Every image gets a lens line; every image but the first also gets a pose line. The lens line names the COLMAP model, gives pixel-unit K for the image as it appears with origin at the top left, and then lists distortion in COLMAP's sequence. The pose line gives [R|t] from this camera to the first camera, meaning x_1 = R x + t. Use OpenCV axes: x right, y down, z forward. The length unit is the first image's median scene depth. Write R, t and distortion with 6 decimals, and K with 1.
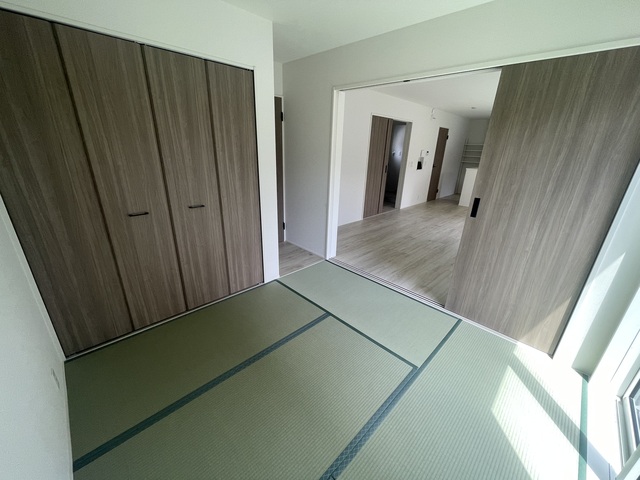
lens RADIAL K [[255.7, 0, 321.4], [0, 255.7, 239.8], [0, 0, 1]] dist [-0.000473, 0.000125]
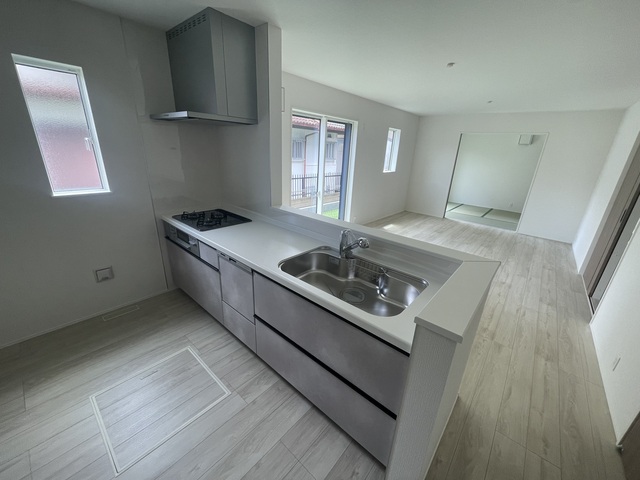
lens RADIAL K [[255.7, 0, 321.1], [0, 255.7, 238.8], [0, 0, 1]] dist [-0.000473, 0.000125]
pose [[-0.993316, -0.058914, -0.099263, 0.848248], [-0.109035, 0.761142, 0.639355, -0.473753], [0.037887, 0.645904, -0.762478, 1.321372]]
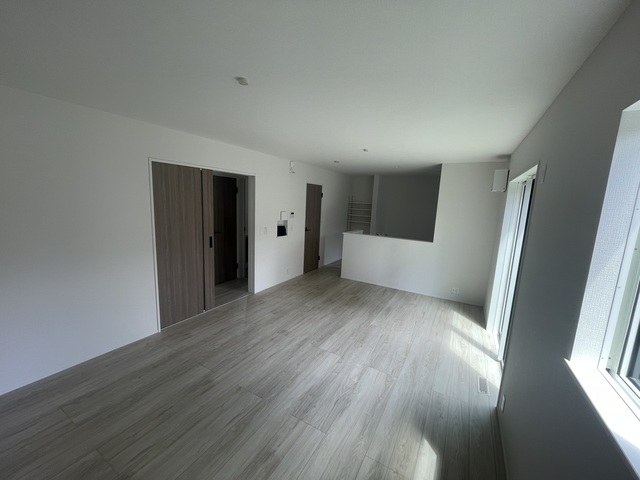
lens RADIAL K [[255.7, 0, 320.2], [0, 255.7, 238.7], [0, 0, 1]] dist [-0.000473, 0.000125]
pose [[0.965156, -0.028255, 0.260145, 0.332897], [0.077982, 0.980039, -0.182875, -0.137243], [-0.249785, 0.196789, 0.948094, 0.299748]]
